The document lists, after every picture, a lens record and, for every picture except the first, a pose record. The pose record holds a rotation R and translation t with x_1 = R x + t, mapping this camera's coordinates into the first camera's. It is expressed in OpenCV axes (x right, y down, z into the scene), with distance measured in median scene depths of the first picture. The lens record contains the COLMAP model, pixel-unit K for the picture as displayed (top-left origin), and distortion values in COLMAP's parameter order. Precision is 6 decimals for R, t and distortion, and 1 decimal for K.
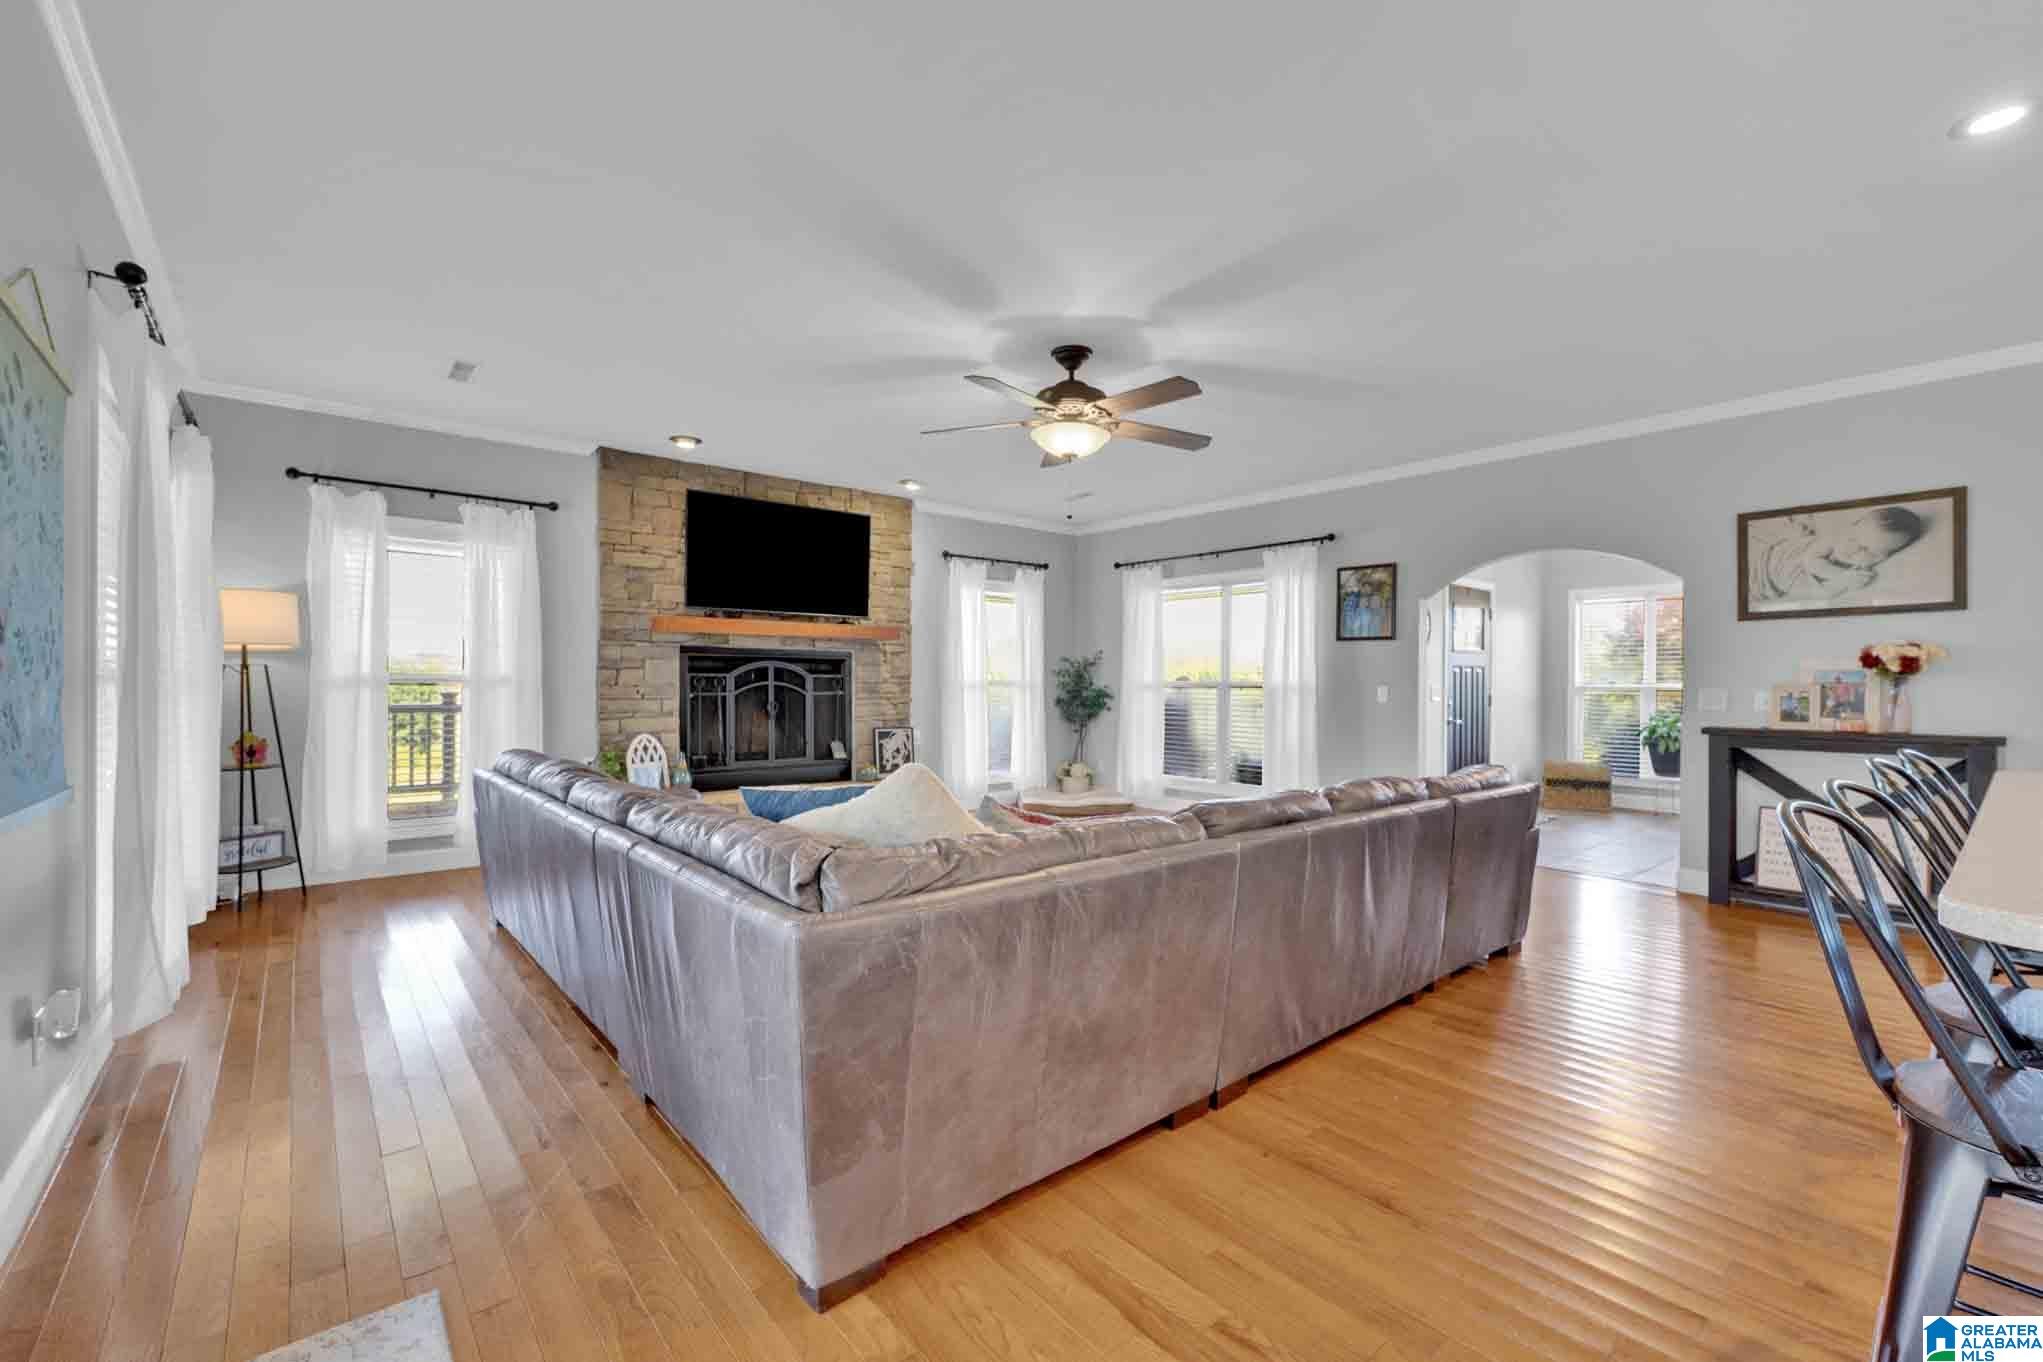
lens RADIAL K [[854.4, 0, 1012.0], [0, 854.4, 688.5], [0, 0, 1]] dist [0.008473, 0.000028]
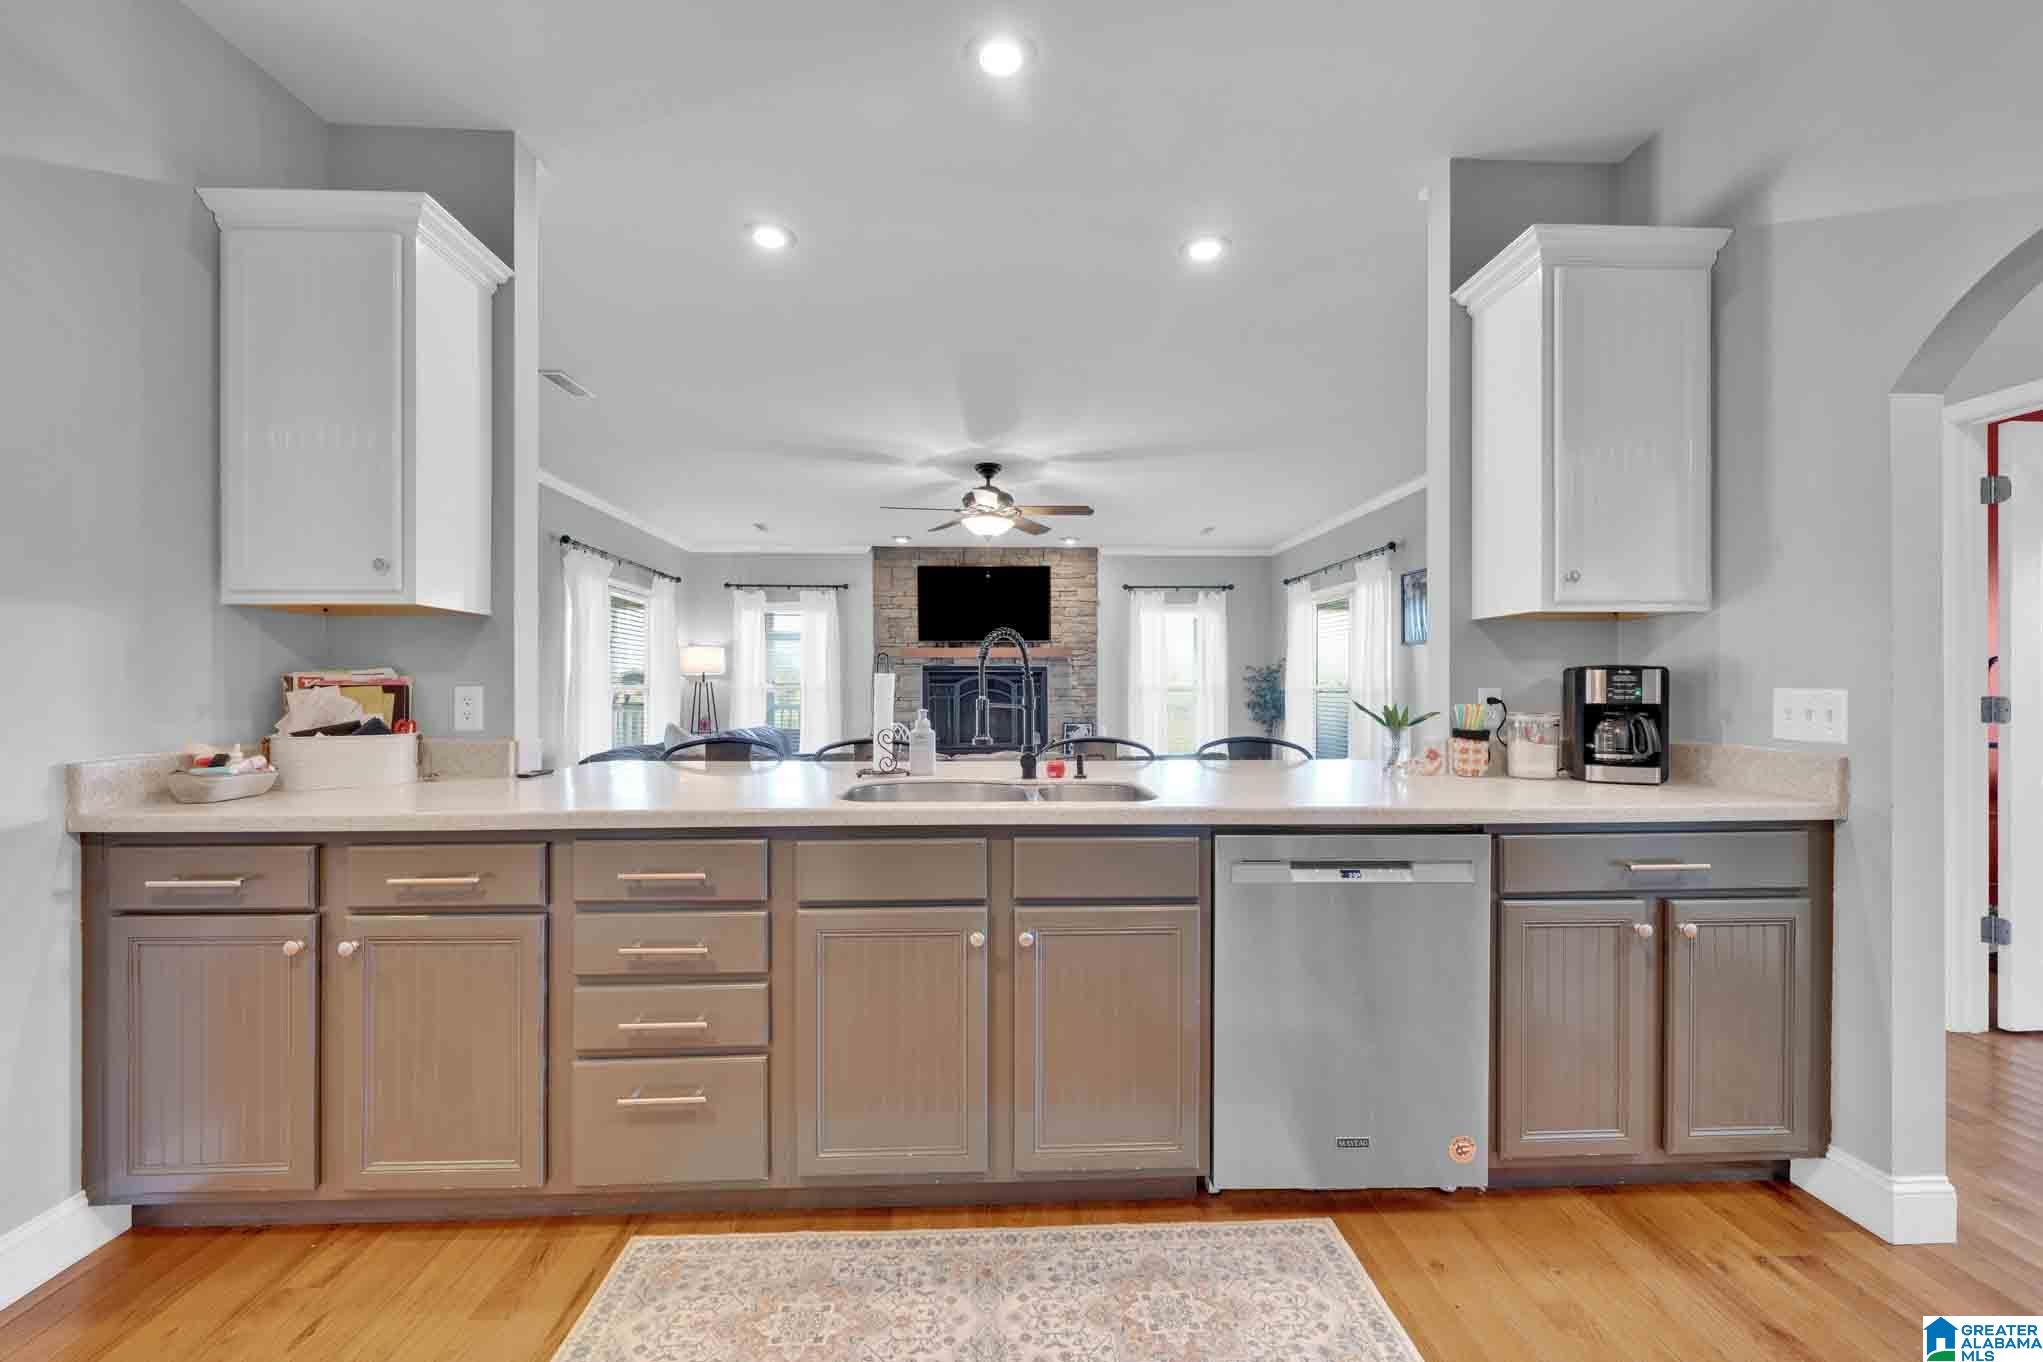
lens RADIAL K [[808.3, 0, 1018.5], [0, 808.3, 688.1], [0, 0, 1]] dist [0.001576, 0.000793]
pose [[0.795010, -0.007724, -0.606548, 0.653786], [0.001772, 0.999944, -0.010410, 0.005670], [0.606594, 0.007201, 0.794979, -0.059811]]
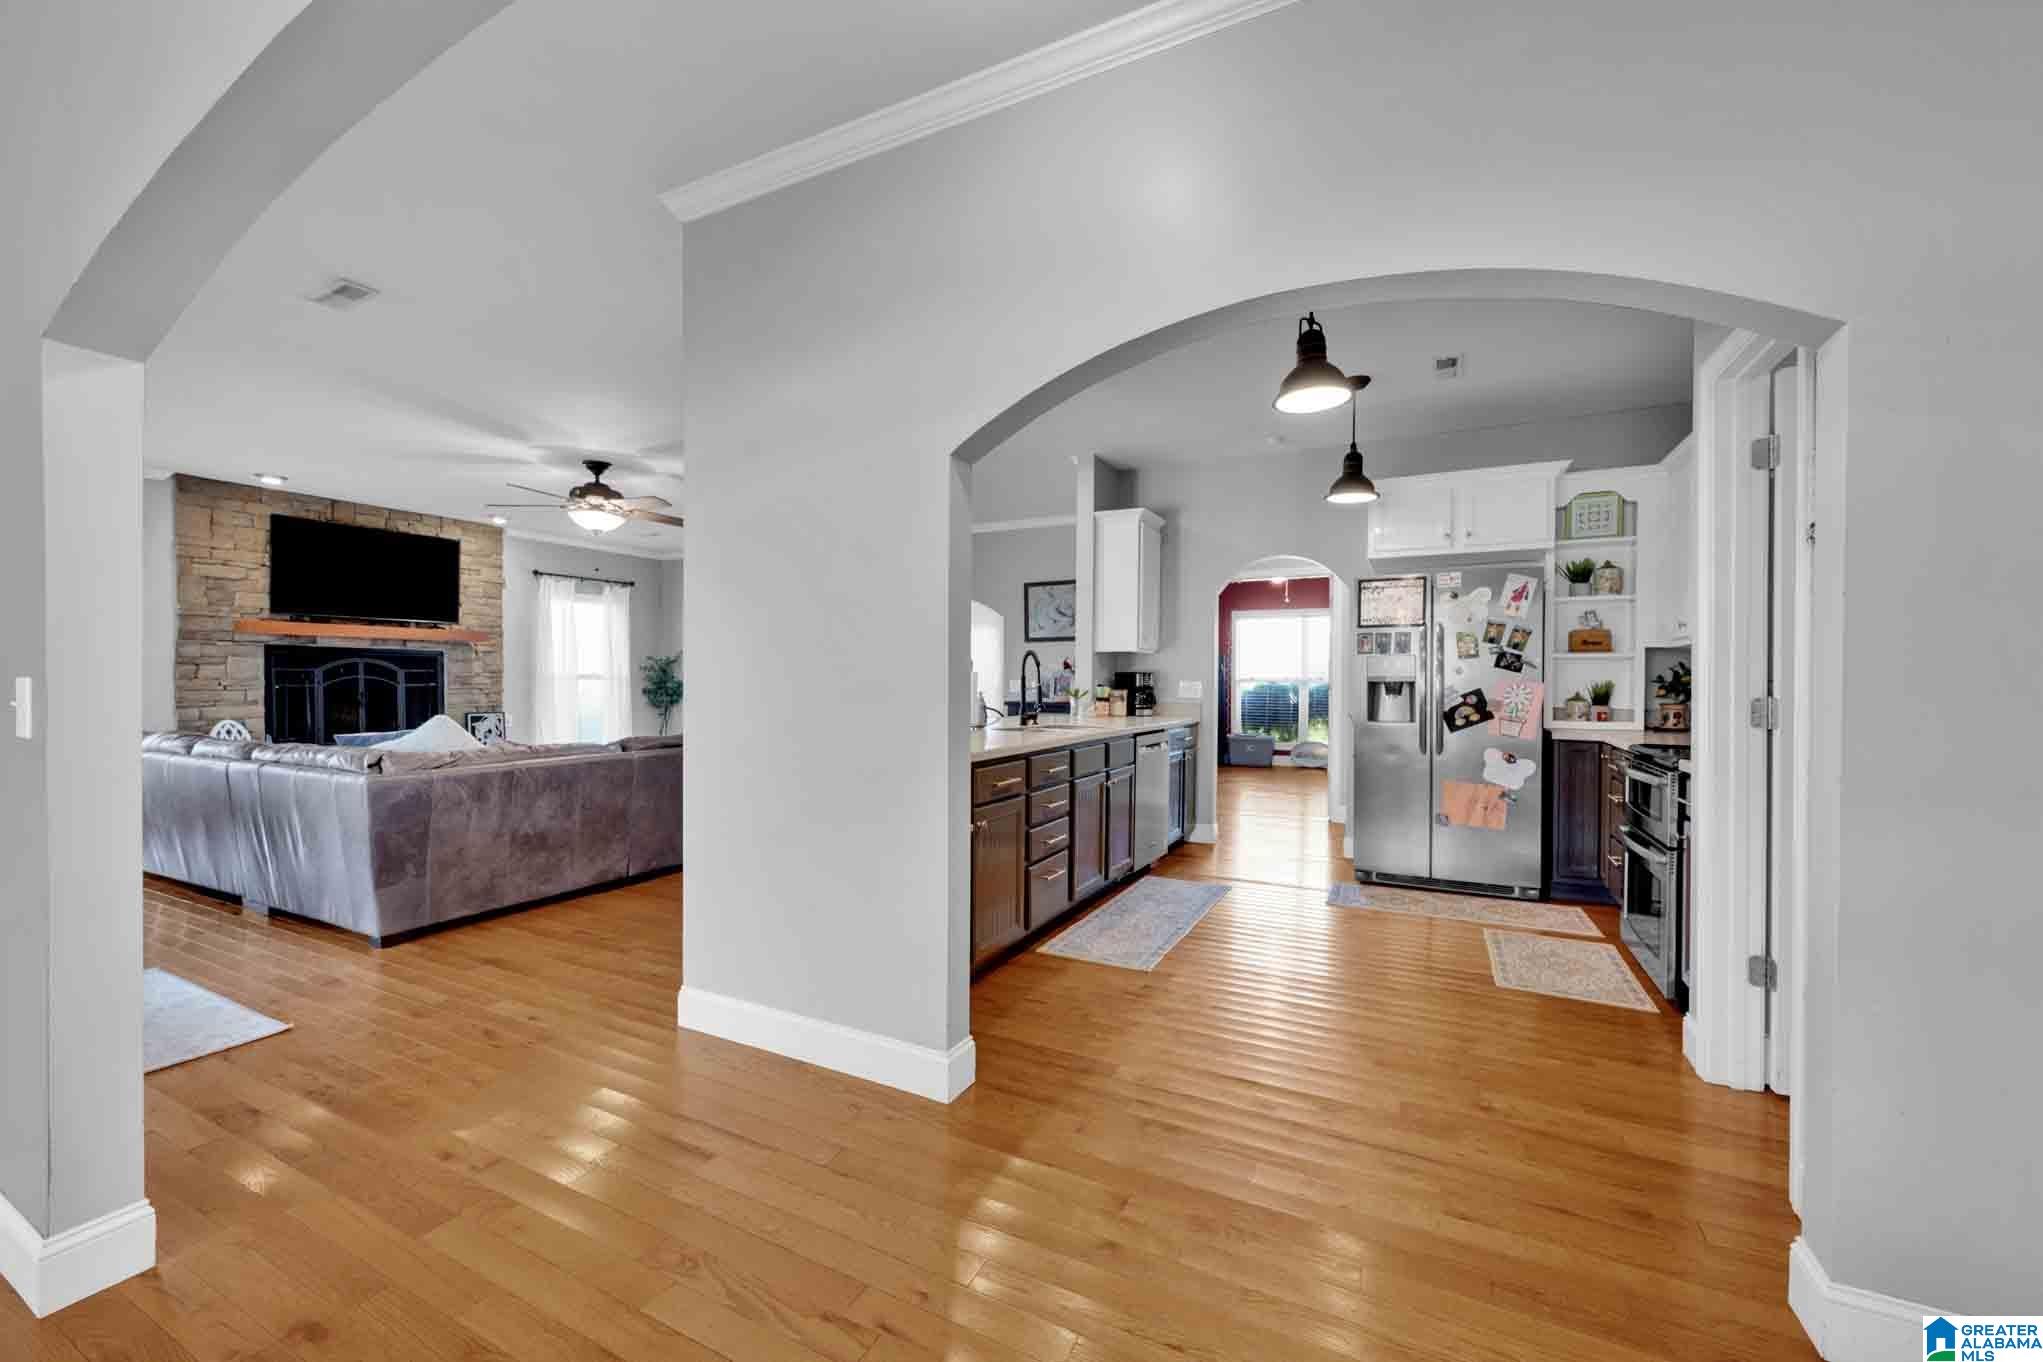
lens RADIAL K [[808.3, 0, 1018.5], [0, 808.3, 688.1], [0, 0, 1]] dist [0.001576, 0.000793]
pose [[0.920262, -0.005560, 0.391262, 0.133329], [0.002466, 0.999962, 0.008409, 0.002681], [-0.391294, -0.006773, 0.920241, -0.442167]]
